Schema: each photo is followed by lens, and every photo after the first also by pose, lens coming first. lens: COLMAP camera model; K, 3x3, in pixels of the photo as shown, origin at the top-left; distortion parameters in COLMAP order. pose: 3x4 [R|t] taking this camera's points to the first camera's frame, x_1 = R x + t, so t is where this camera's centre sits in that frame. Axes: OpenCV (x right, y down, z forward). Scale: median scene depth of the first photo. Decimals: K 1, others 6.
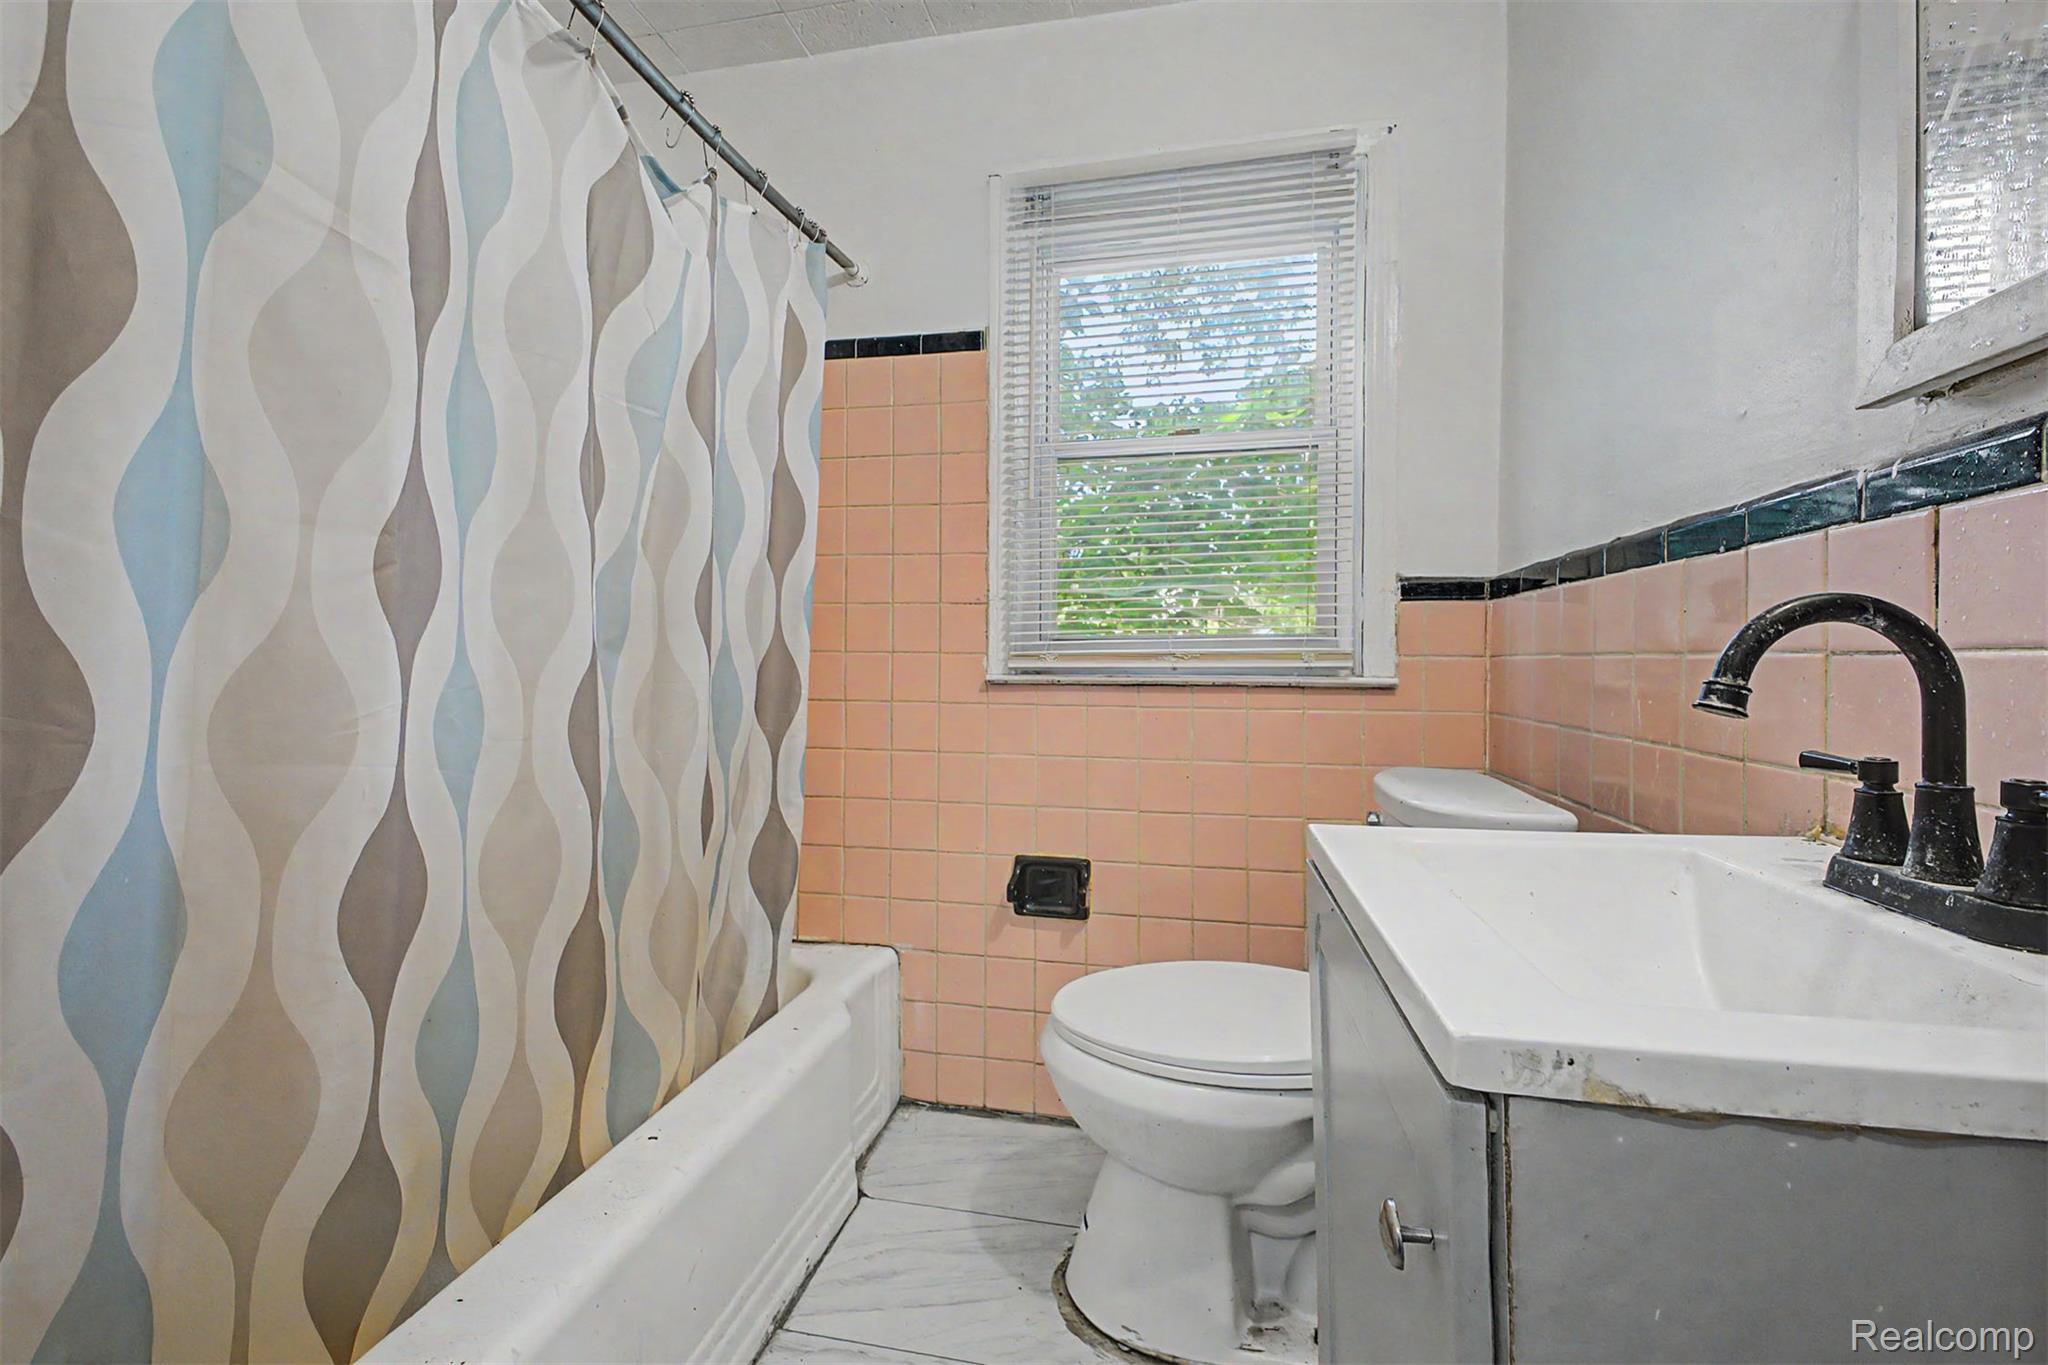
lens RADIAL K [[839.3, 0, 1036.2], [0, 839.3, 636.3], [0, 0, 1]] dist [0.024097, -0.008885]
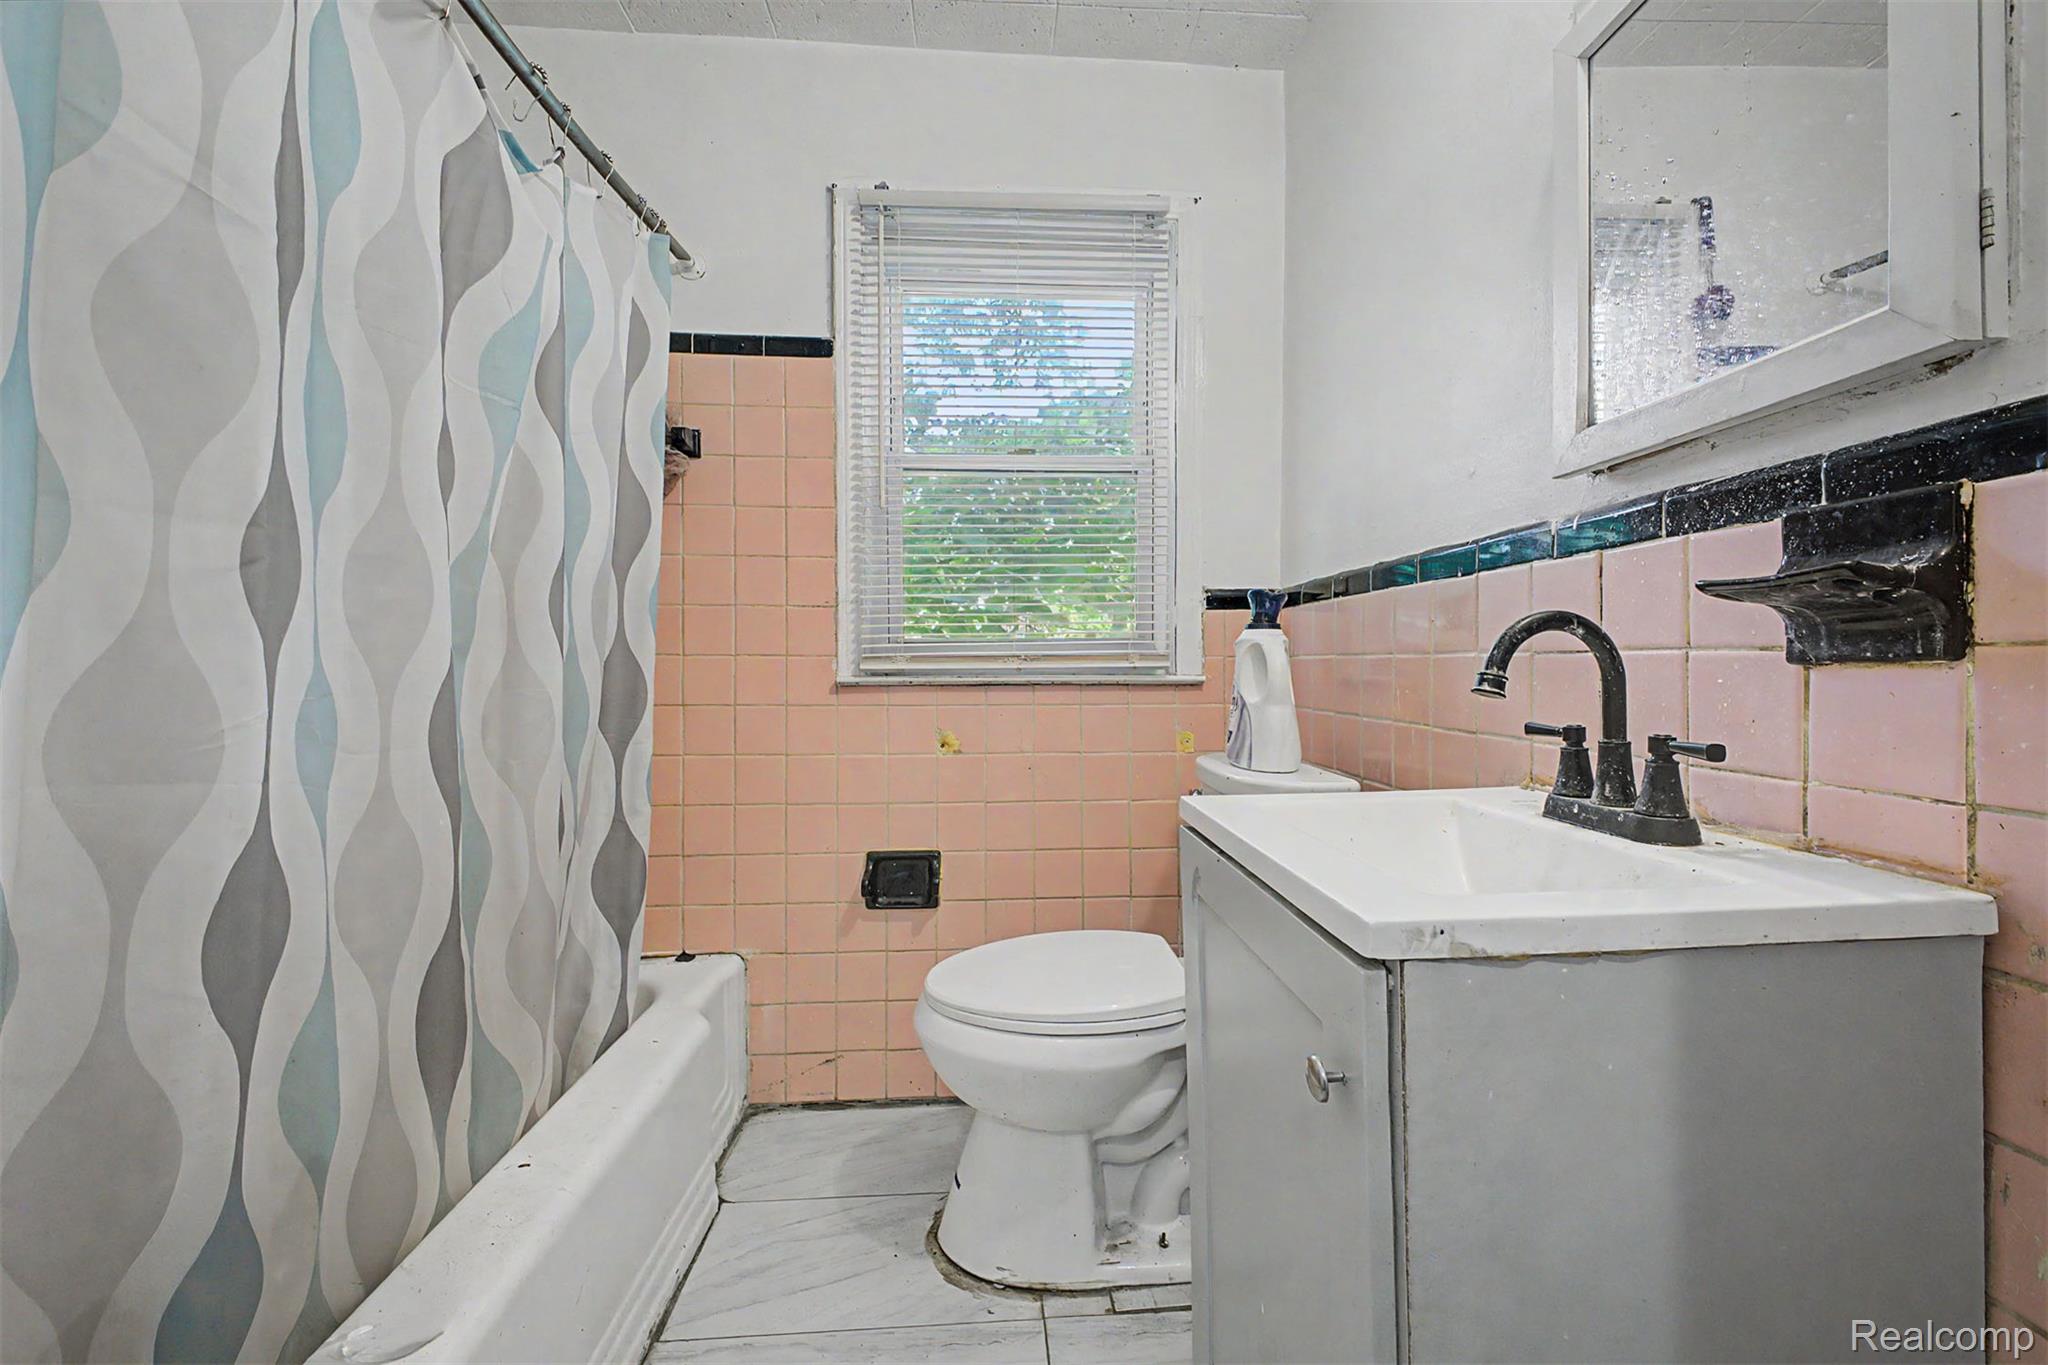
lens RADIAL K [[839.3, 0, 1036.2], [0, 839.3, 636.3], [0, 0, 1]] dist [0.024097, -0.008885]
pose [[0.963127, 0.002203, 0.269039, -0.144126], [-0.001307, 0.999993, -0.003508, -0.000581], [-0.269044, 0.003027, 0.963123, -0.071101]]
